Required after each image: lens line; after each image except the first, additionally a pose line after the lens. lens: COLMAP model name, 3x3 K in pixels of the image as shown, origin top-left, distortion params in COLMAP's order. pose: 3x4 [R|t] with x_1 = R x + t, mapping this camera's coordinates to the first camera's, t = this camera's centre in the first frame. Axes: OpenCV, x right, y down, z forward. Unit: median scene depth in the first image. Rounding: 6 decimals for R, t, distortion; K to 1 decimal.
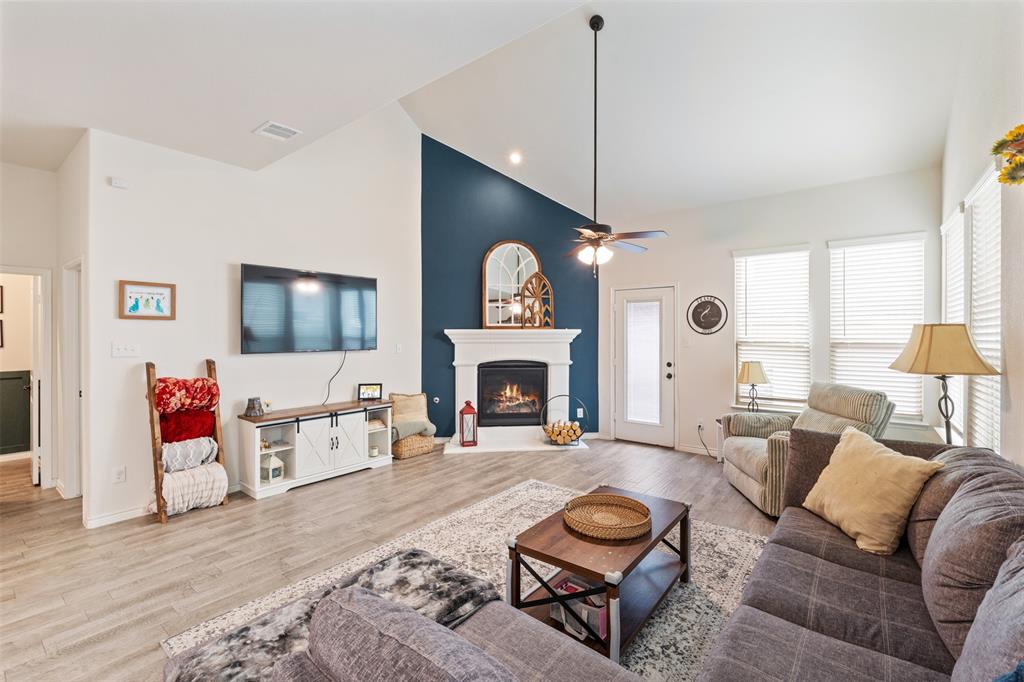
lens RADIAL K [[450.6, 0, 514.7], [0, 450.6, 336.0], [0, 0, 1]] dist [-0.004112, 0.000110]
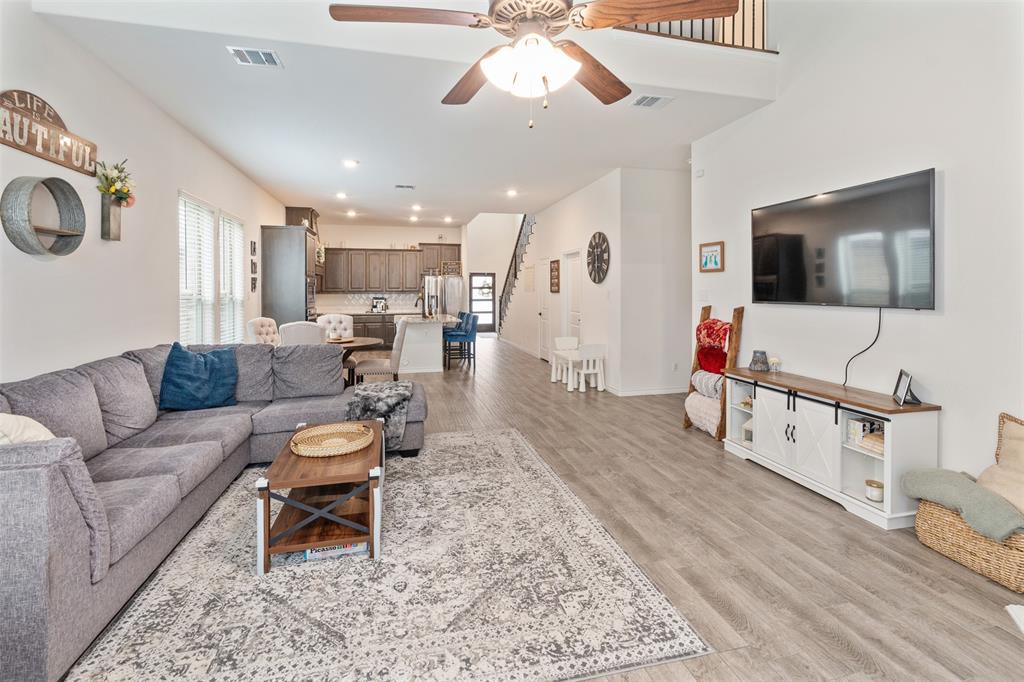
lens RADIAL K [[450.6, 0, 513.5], [0, 450.6, 292.5], [0, 0, 1]] dist [-0.004112, 0.000110]
pose [[-0.605165, 0.007708, -0.796062, 0.436860], [-0.002523, 0.999930, 0.011600, 0.006084], [0.796096, 0.009028, -0.605103, 1.076513]]
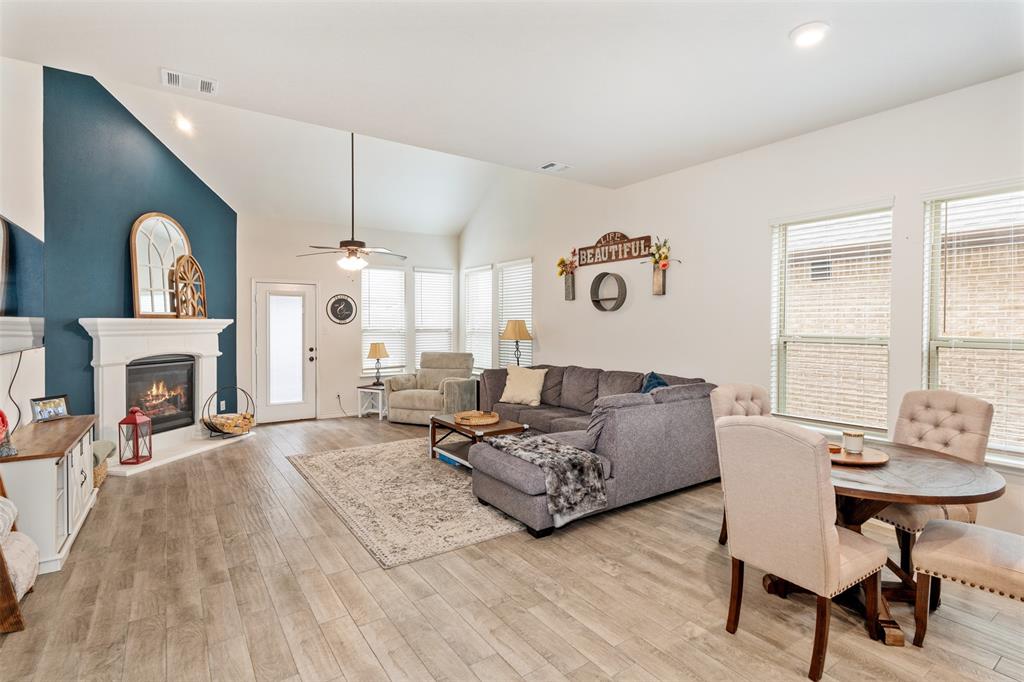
lens RADIAL K [[510.6, 0, 512.4], [0, 510.6, 335.1], [0, 0, 1]] dist [0.004250, 0.000309]
pose [[0.292083, -0.021526, 0.956151, -0.964697], [0.004070, 0.999766, 0.021264, -0.001903], [-0.956384, -0.002320, 0.292102, 0.113505]]
